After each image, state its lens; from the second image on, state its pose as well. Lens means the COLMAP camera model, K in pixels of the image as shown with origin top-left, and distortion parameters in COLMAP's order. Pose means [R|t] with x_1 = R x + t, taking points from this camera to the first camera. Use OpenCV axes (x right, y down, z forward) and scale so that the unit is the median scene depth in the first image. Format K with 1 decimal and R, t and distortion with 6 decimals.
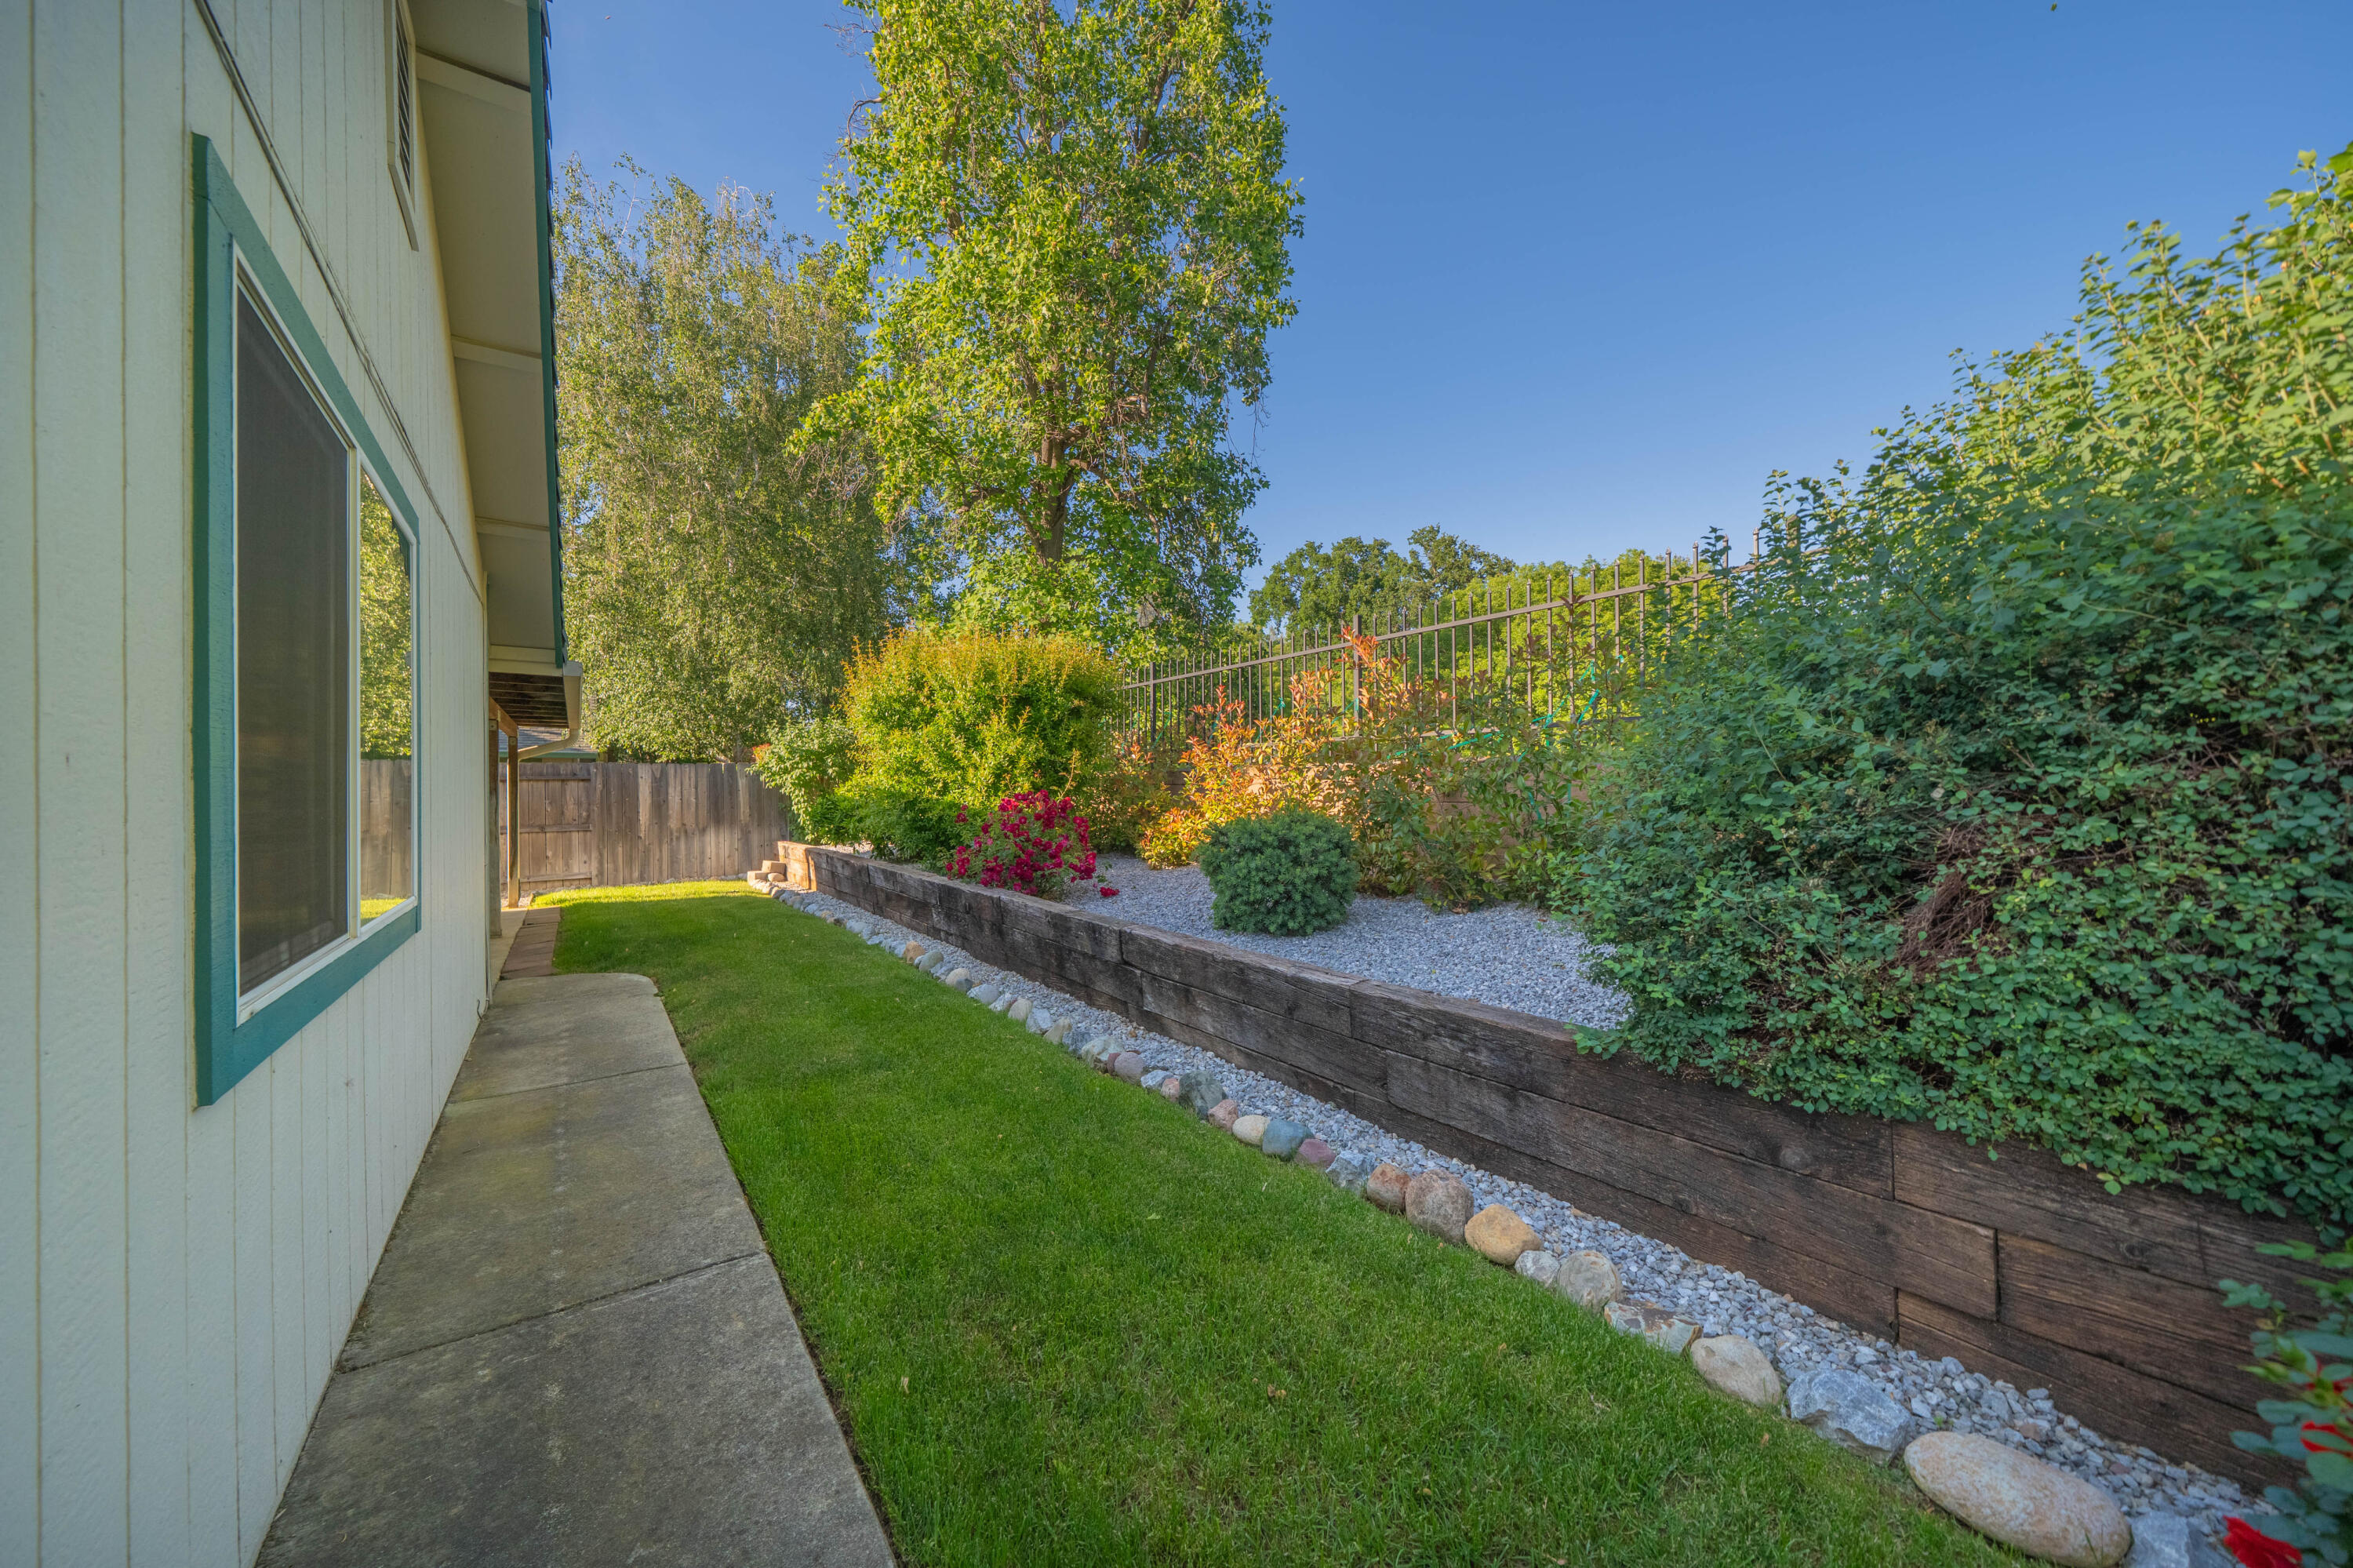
lens RADIAL K [[872.7, 0, 1169.4], [0, 872.7, 807.8], [0, 0, 1]] dist [-0.005494, 0.000170]
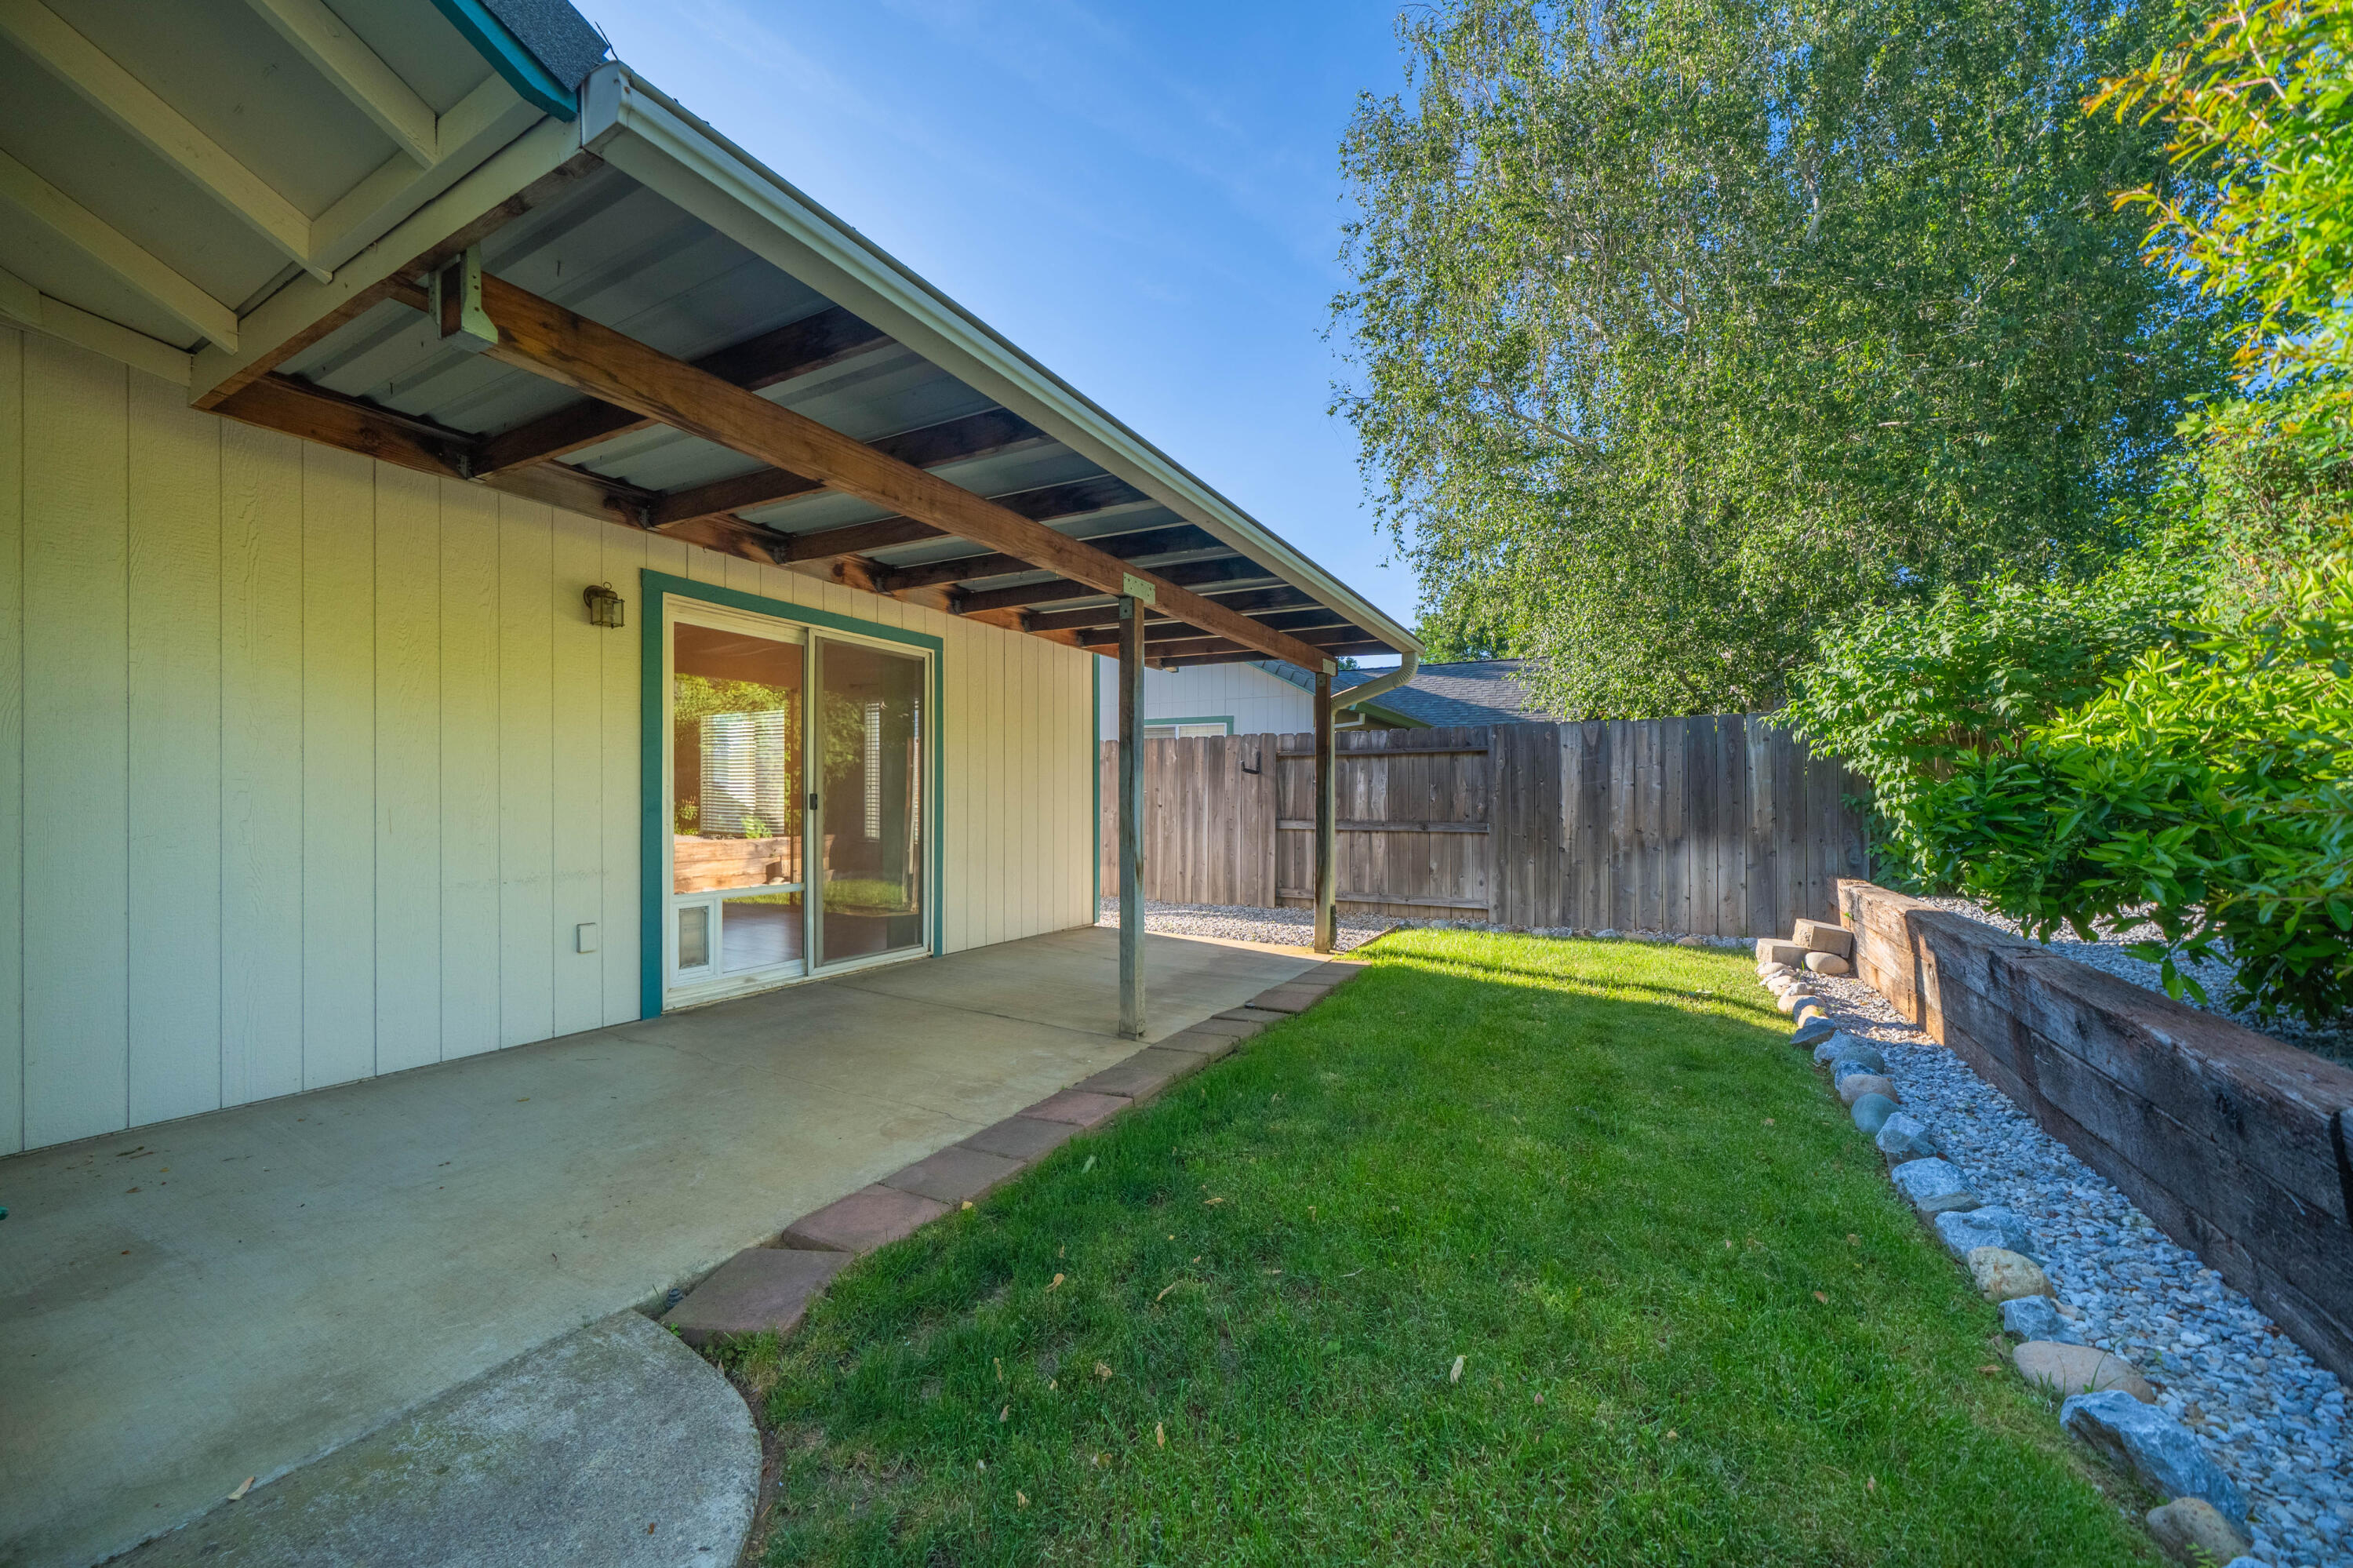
lens RADIAL K [[872.7, 0, 1141.3], [0, 872.7, 782.4], [0, 0, 1]] dist [-0.005494, 0.000170]
pose [[0.427444, -0.003579, -0.904035, -0.242145], [-0.030912, 0.999350, -0.018572, 0.010218], [0.903513, 0.035884, 0.427055, 0.592928]]
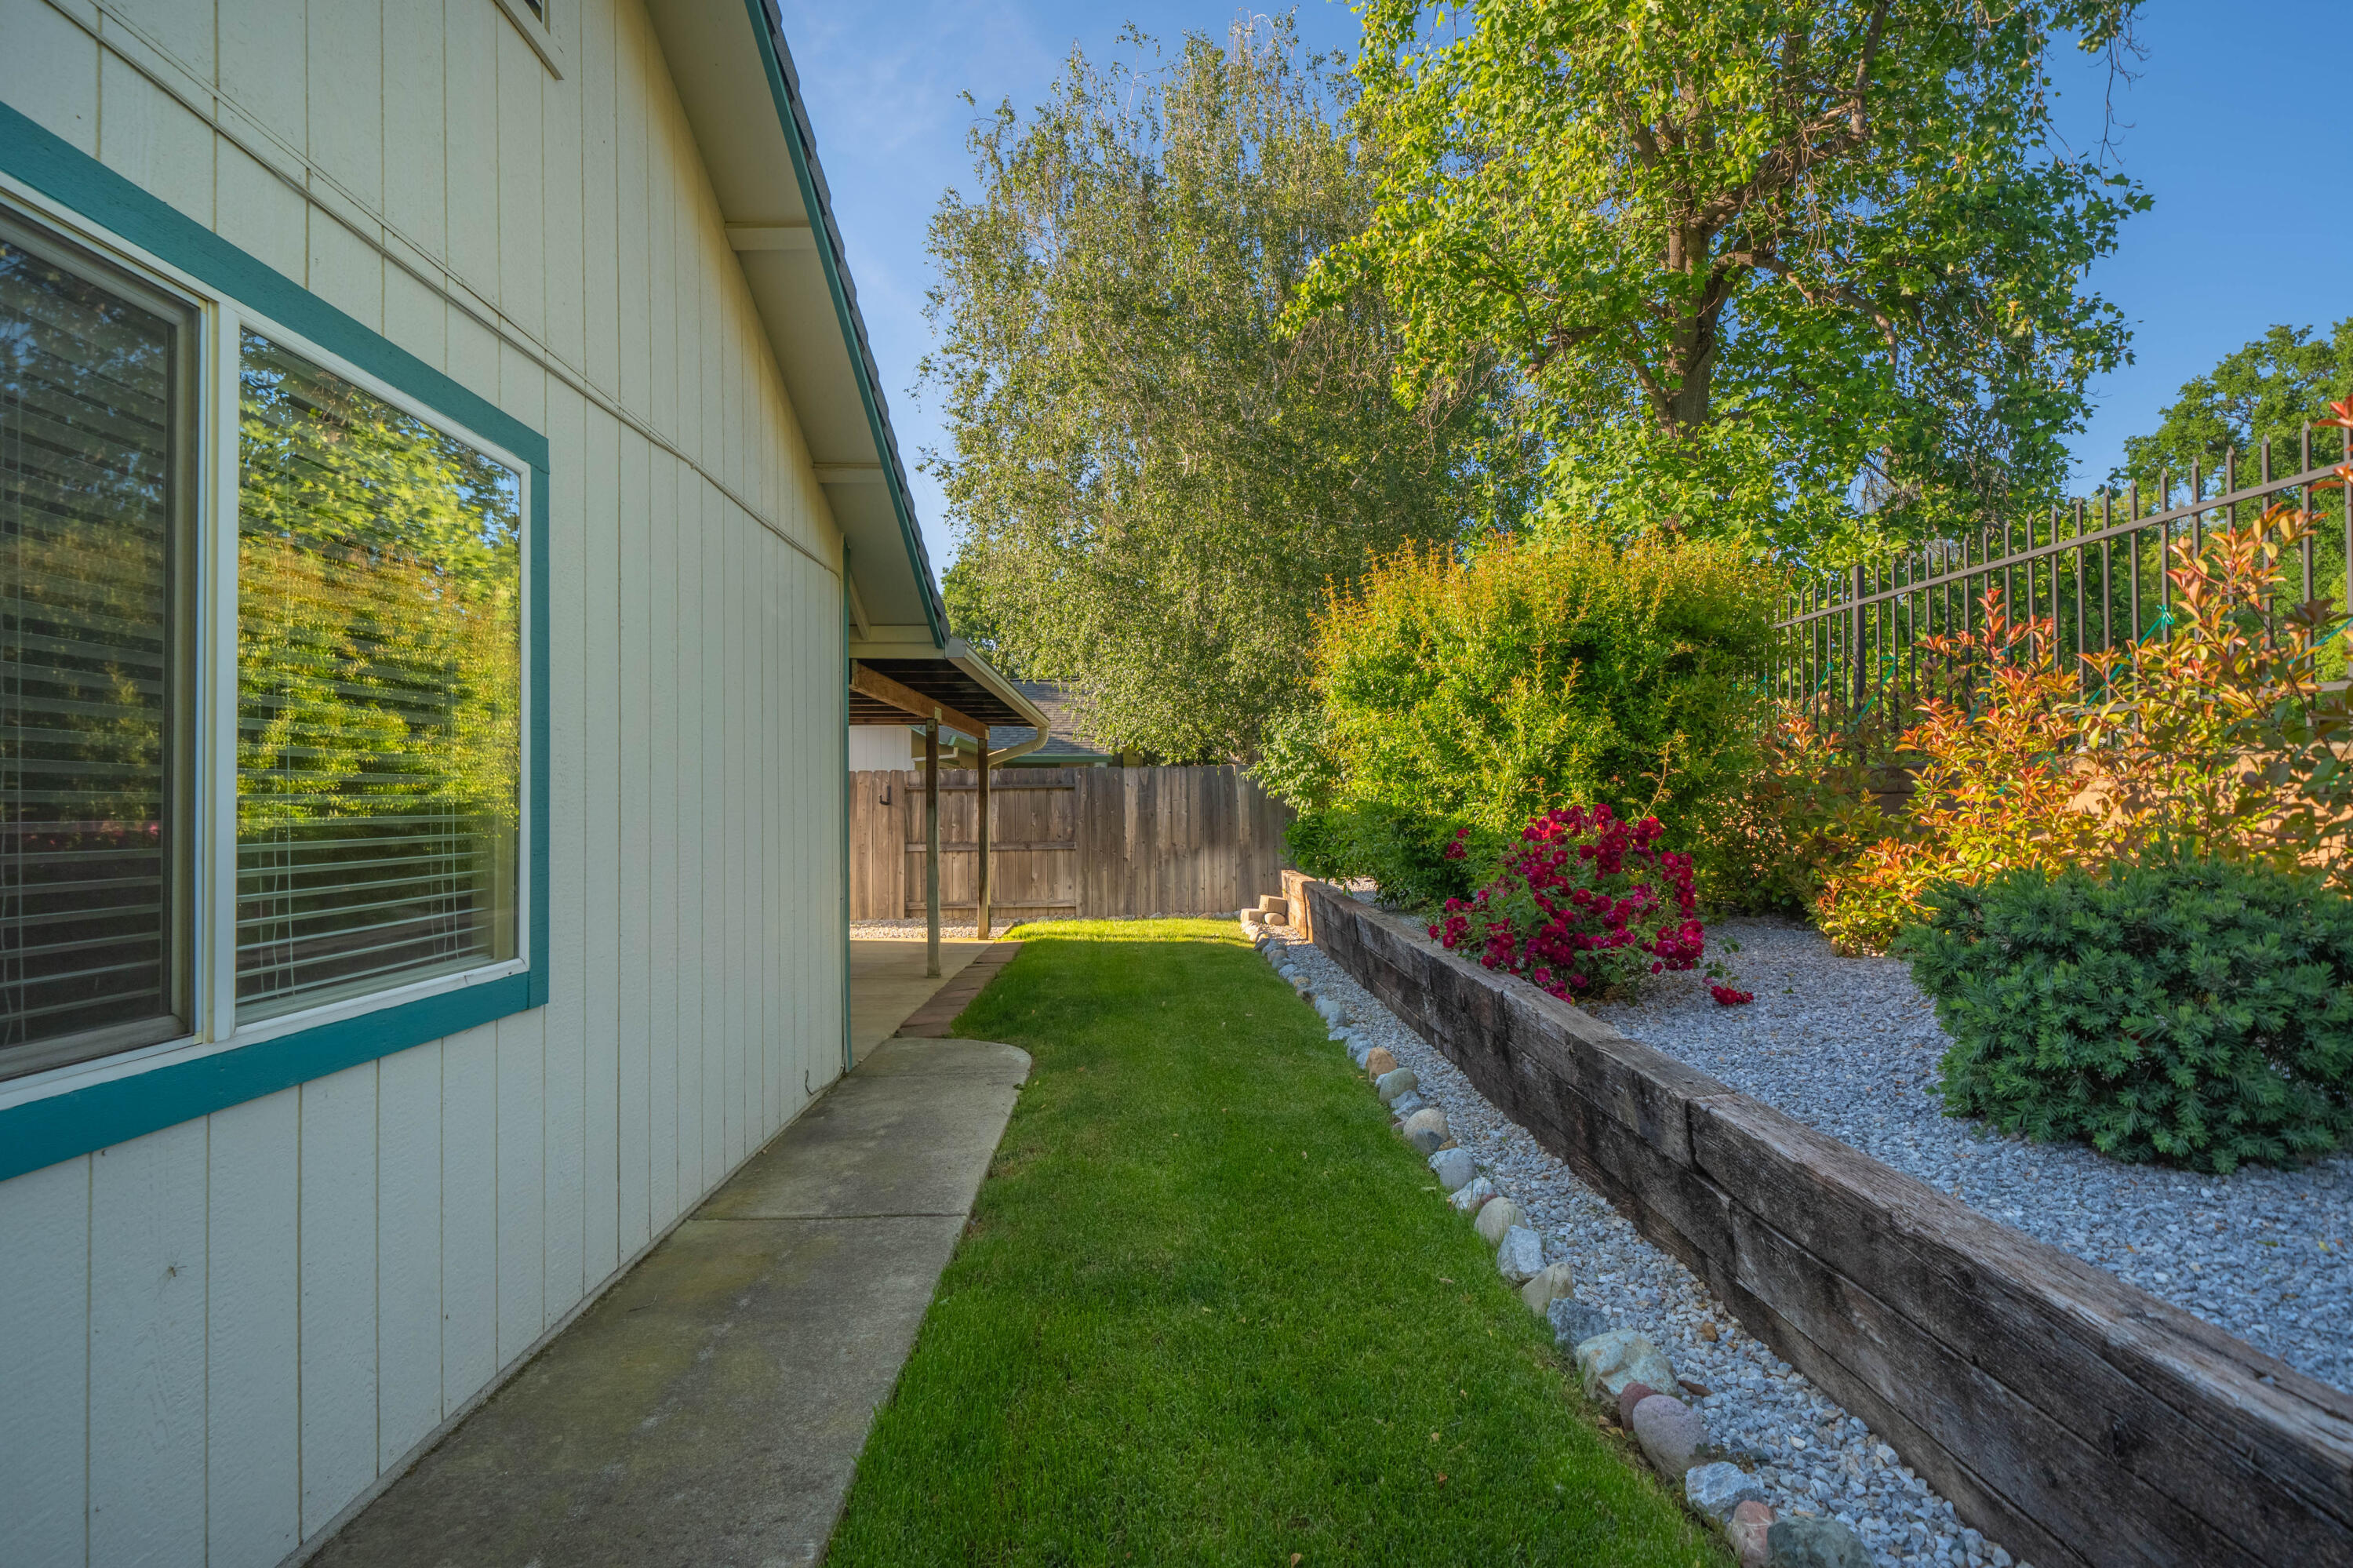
lens RADIAL K [[1181.2, 0, 1139.4], [0, 1181.2, 798.0], [0, 0, 1]] dist [0.002614, -0.000844]
pose [[0.820571, -0.000751, -0.571545, 0.030754], [-0.010417, 0.999813, -0.016269, -0.005892], [0.571450, 0.019304, 0.820410, 0.132153]]
